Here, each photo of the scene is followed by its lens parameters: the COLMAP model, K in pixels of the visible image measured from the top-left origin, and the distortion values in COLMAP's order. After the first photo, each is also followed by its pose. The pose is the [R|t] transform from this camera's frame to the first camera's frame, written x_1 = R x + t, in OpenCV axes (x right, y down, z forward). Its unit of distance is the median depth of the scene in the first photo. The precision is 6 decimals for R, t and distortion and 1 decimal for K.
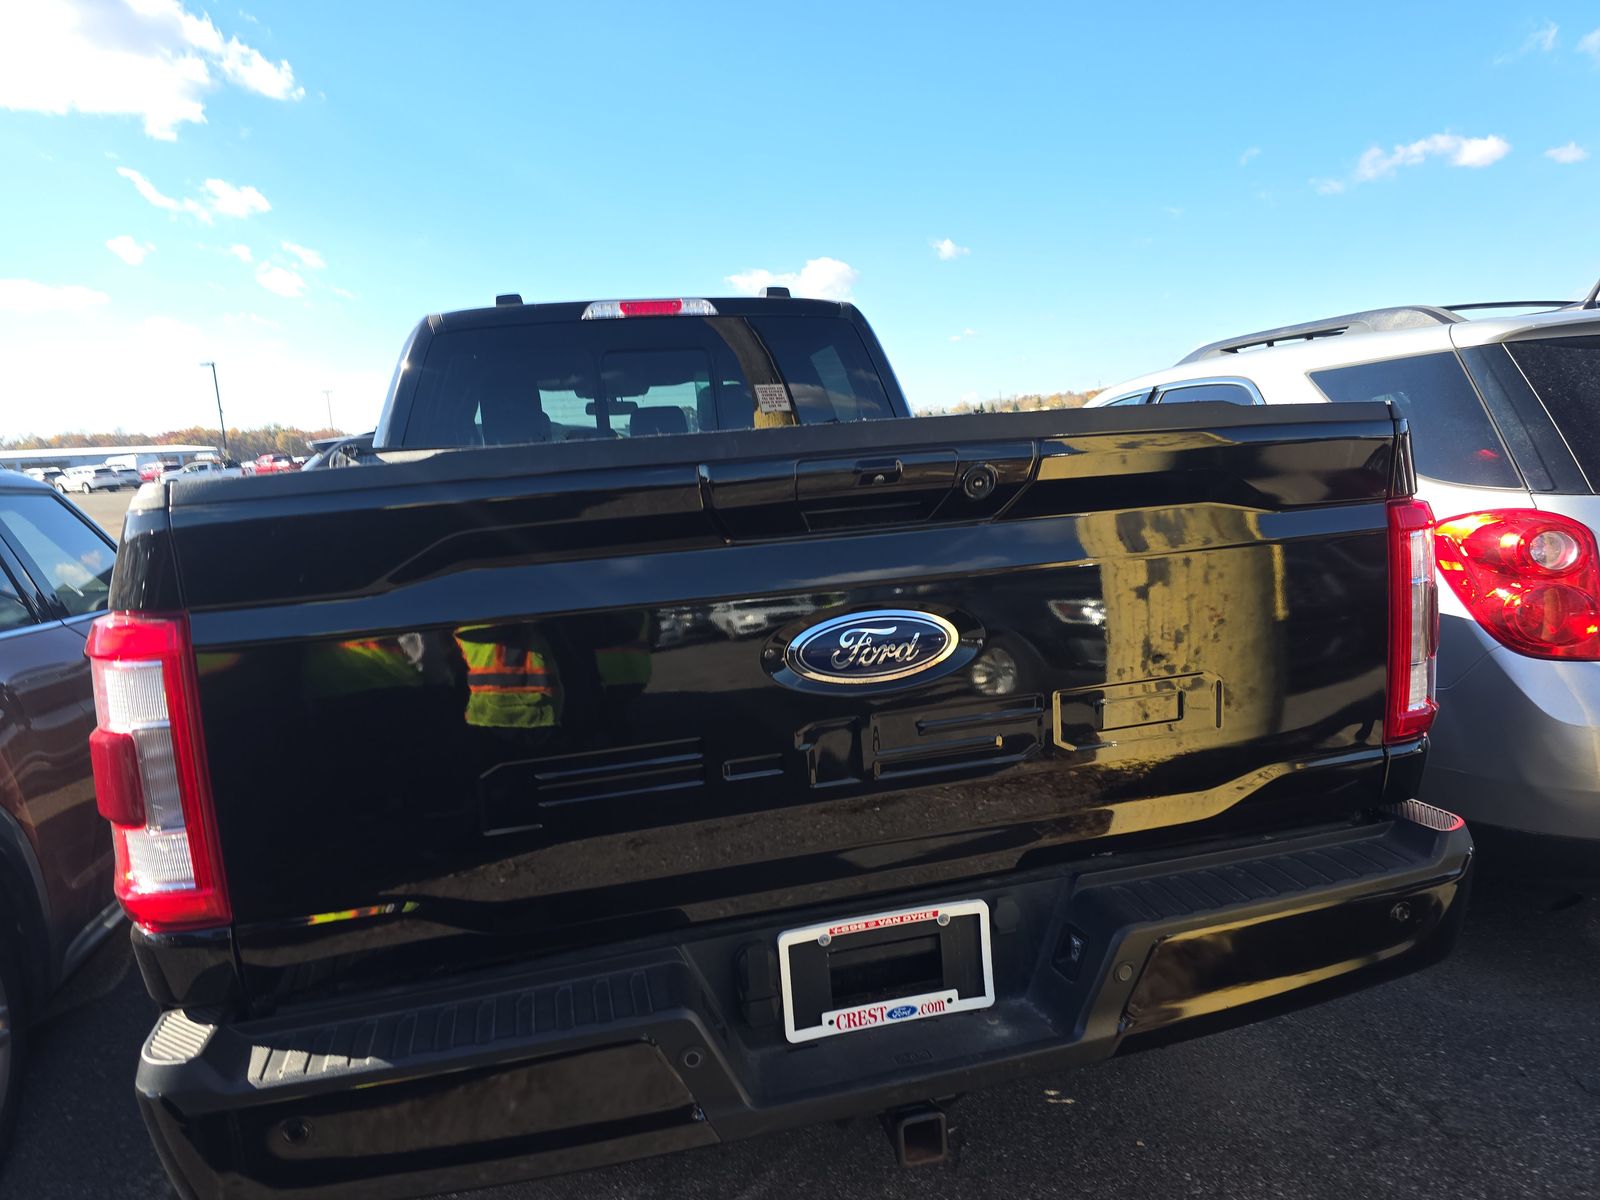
lens RADIAL K [[1075.8, 0, 803.8], [0, 1075.8, 588.0], [0, 0, 1]] dist [0.051252, -0.048065]
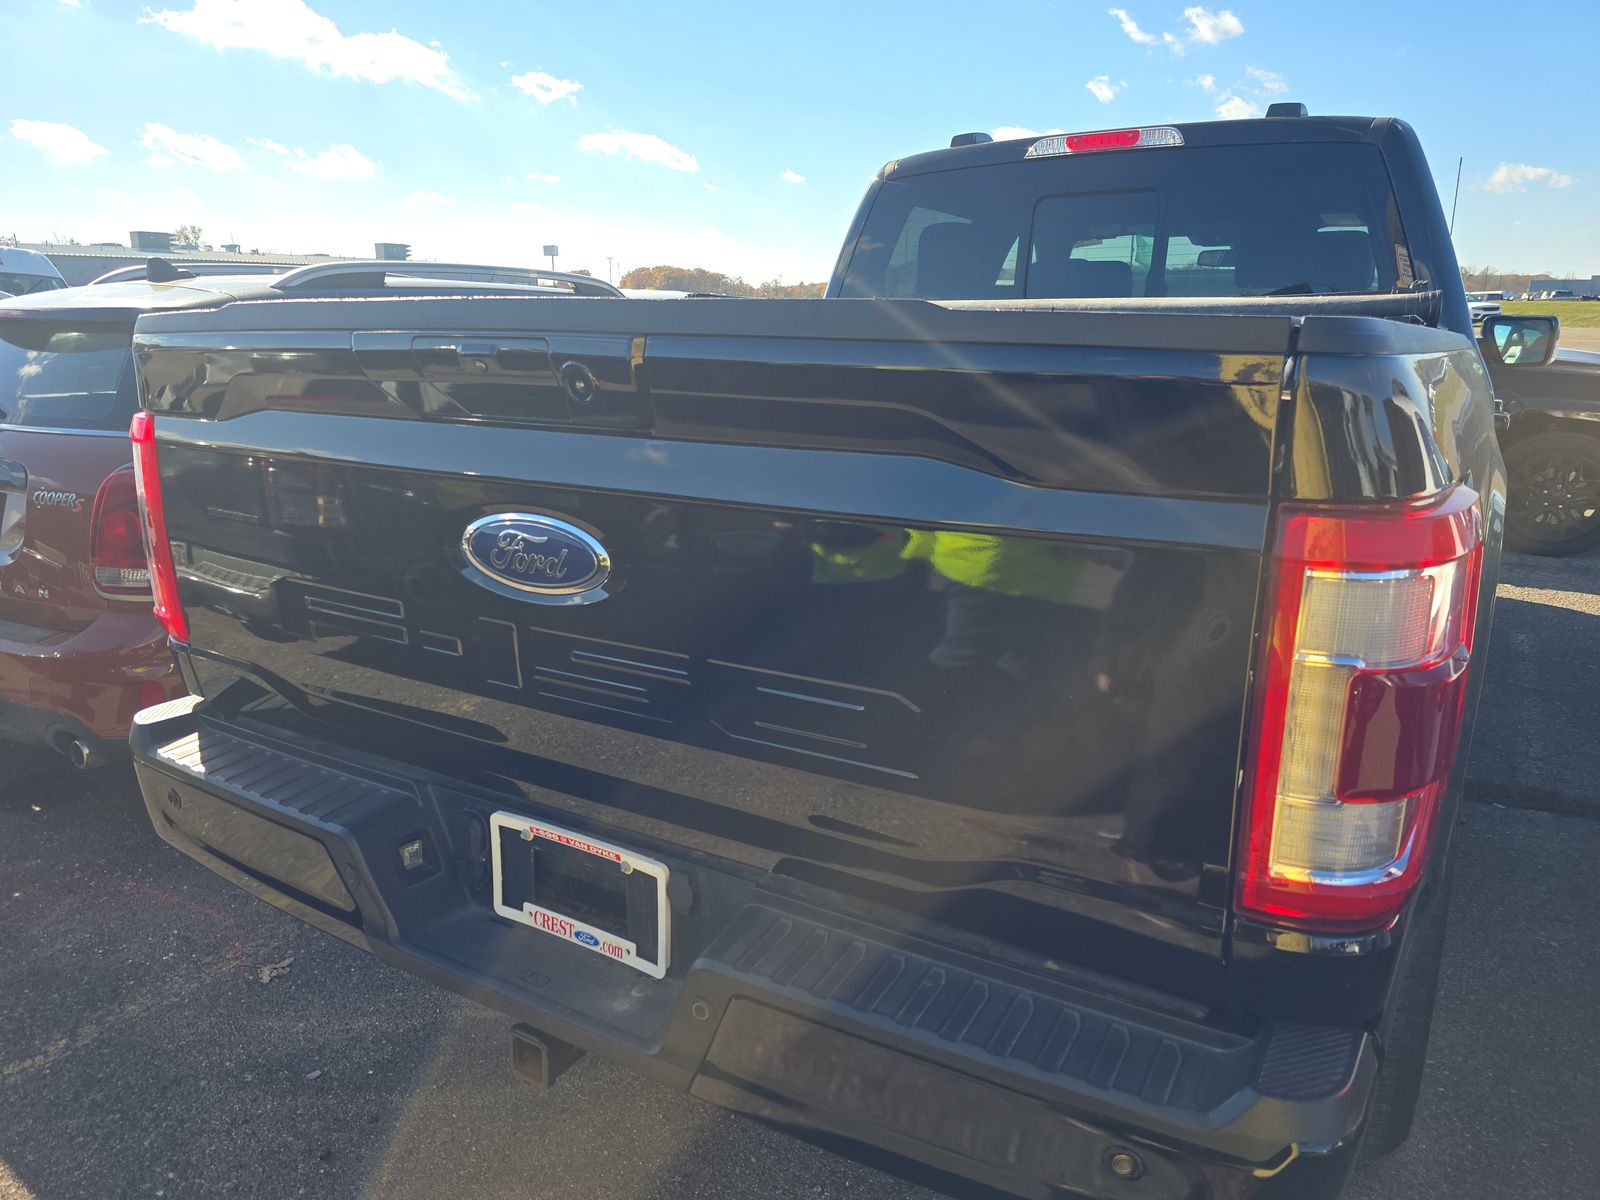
lens RADIAL K [[1075.8, 0, 794.9], [0, 1075.8, 589.0], [0, 0, 1]] dist [0.051252, -0.048065]
pose [[0.703833, 0.236154, -0.669963, 0.778150], [-0.138918, 0.970672, 0.196210, -0.116913], [0.696650, -0.045029, 0.715997, 0.458624]]
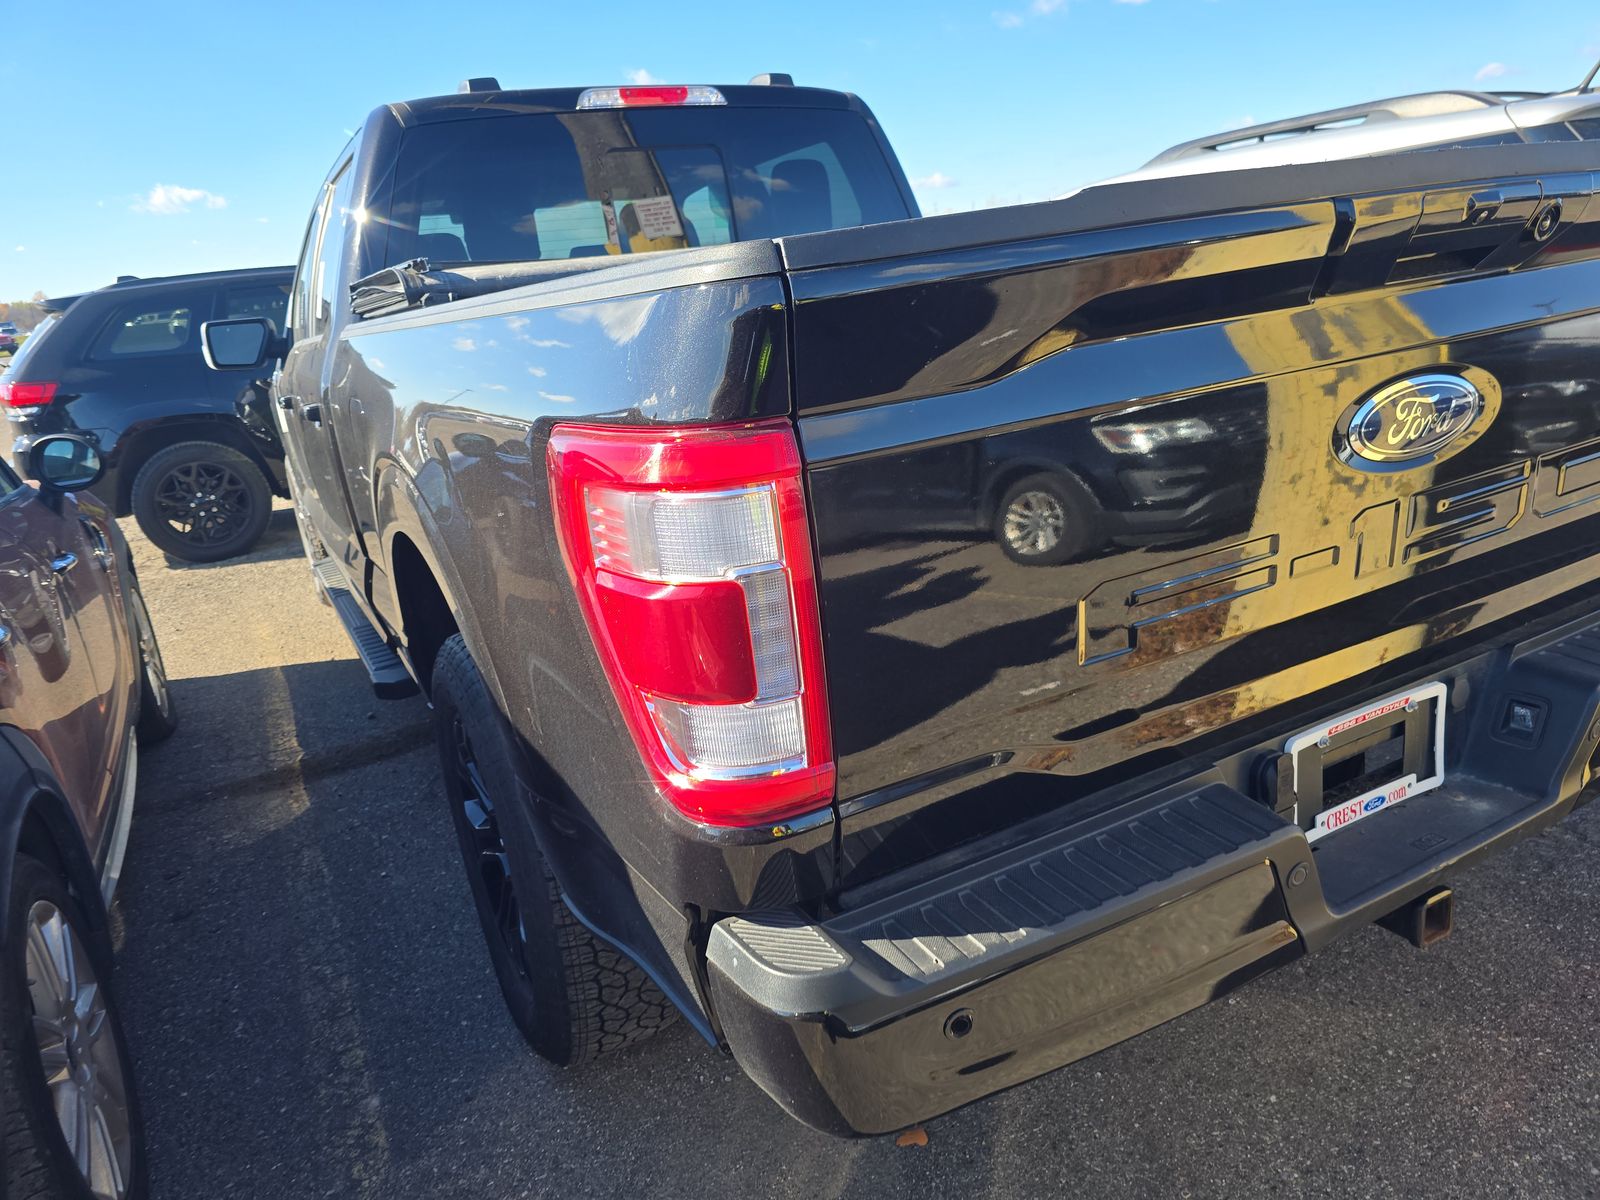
lens RADIAL K [[1075.8, 0, 797.9], [0, 1075.8, 595.6], [0, 0, 1]] dist [0.051252, -0.048065]
pose [[0.967406, -0.102905, 0.231379, -0.611324], [0.069675, 0.986608, 0.147477, 0.028341], [-0.243456, -0.126549, 0.961621, 0.211654]]
